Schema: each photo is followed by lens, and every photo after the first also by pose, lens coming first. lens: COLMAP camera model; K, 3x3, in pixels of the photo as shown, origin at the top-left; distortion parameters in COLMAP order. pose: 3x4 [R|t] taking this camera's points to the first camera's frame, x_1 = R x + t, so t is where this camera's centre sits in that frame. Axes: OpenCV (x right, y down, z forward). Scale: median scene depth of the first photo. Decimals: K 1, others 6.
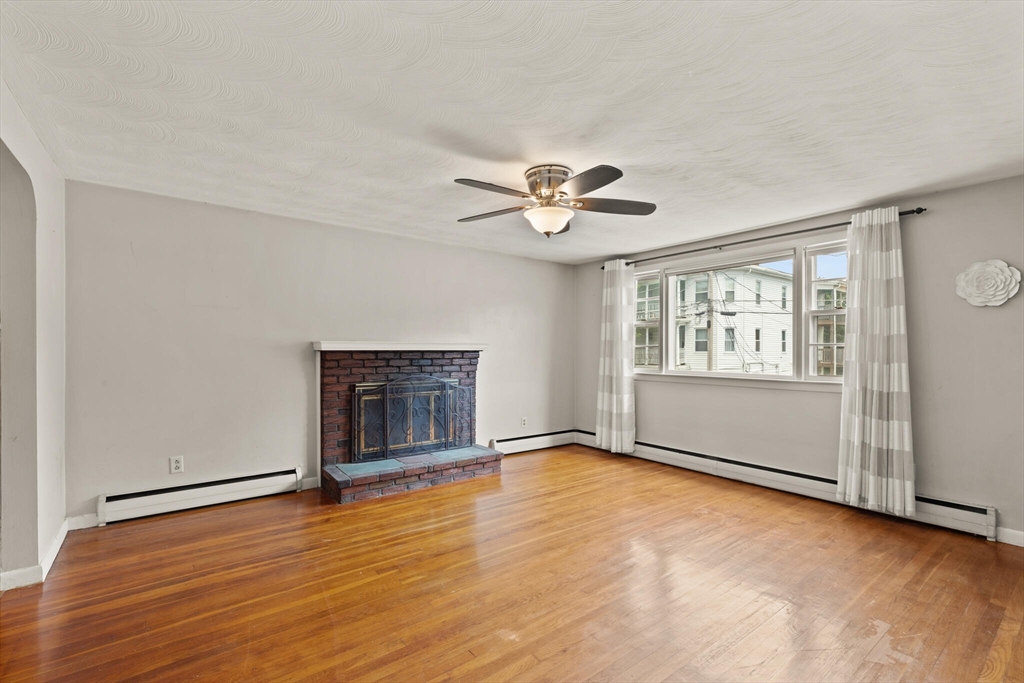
lens RADIAL K [[461.4, 0, 519.9], [0, 461.4, 344.8], [0, 0, 1]] dist [0.003522, 0.000195]
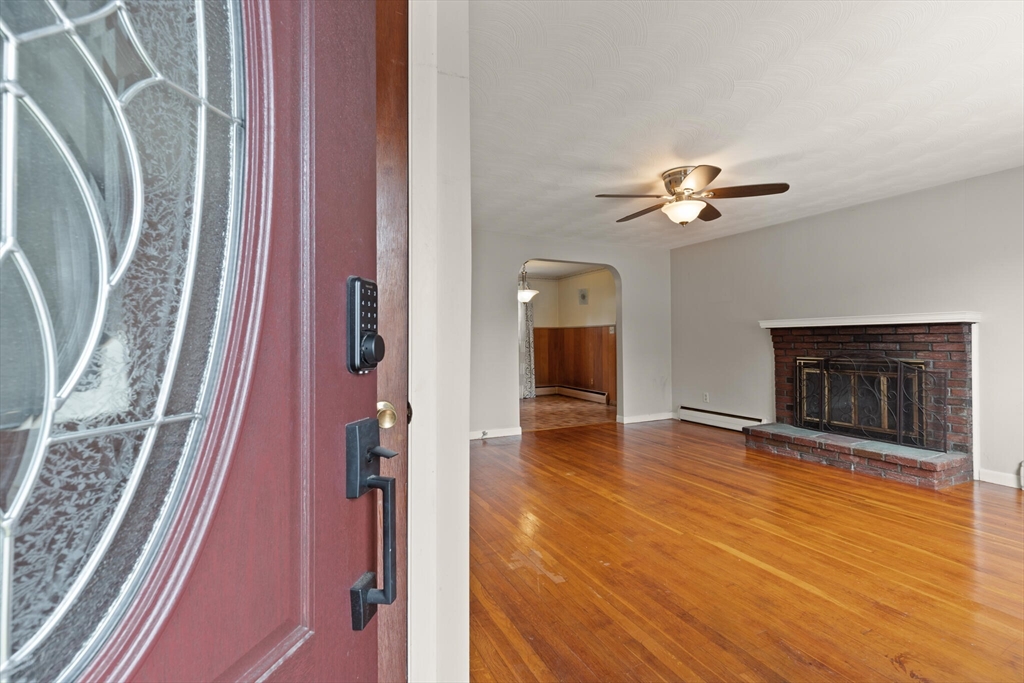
lens RADIAL K [[465.8, 0, 513.9], [0, 465.8, 333.4], [0, 0, 1]] dist [0.001592, 0.000155]
pose [[-0.216921, -0.018850, -0.976007, 0.912867], [0.010555, 0.999710, -0.021653, 0.044428], [0.976132, -0.014999, -0.216659, 0.573479]]
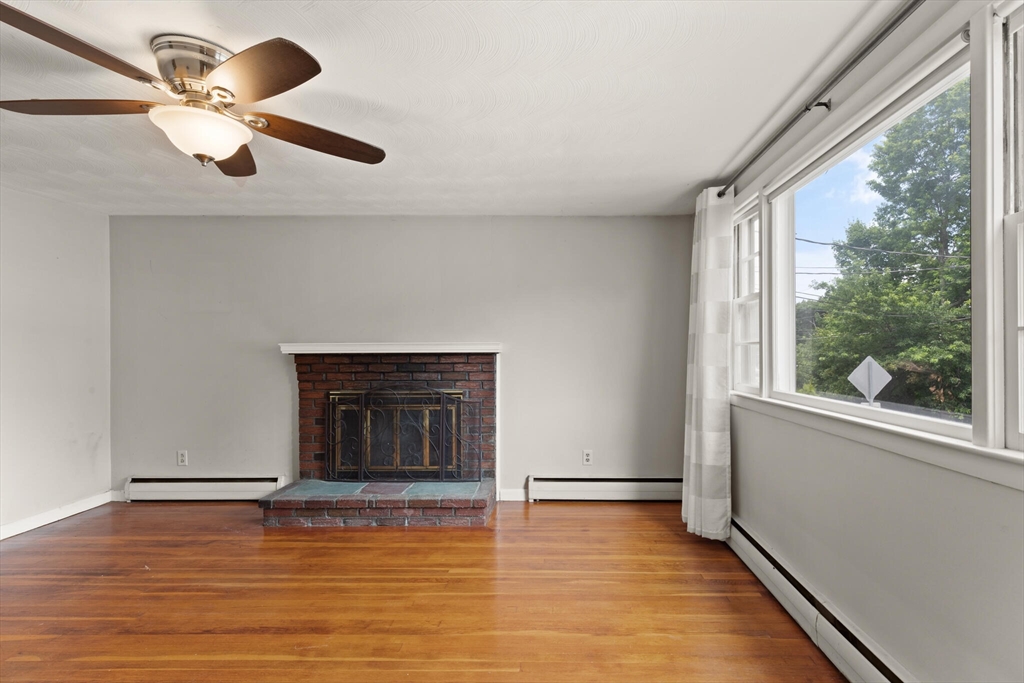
lens RADIAL K [[482.2, 0, 551.9], [0, 482.2, 349.3], [0, 0, 1]] dist [0.003599, -0.000053]
pose [[0.781357, -0.008315, -0.624028, 0.554124], [0.011708, 0.999931, 0.001336, 0.008020], [0.623974, -0.008350, 0.781400, 0.546258]]
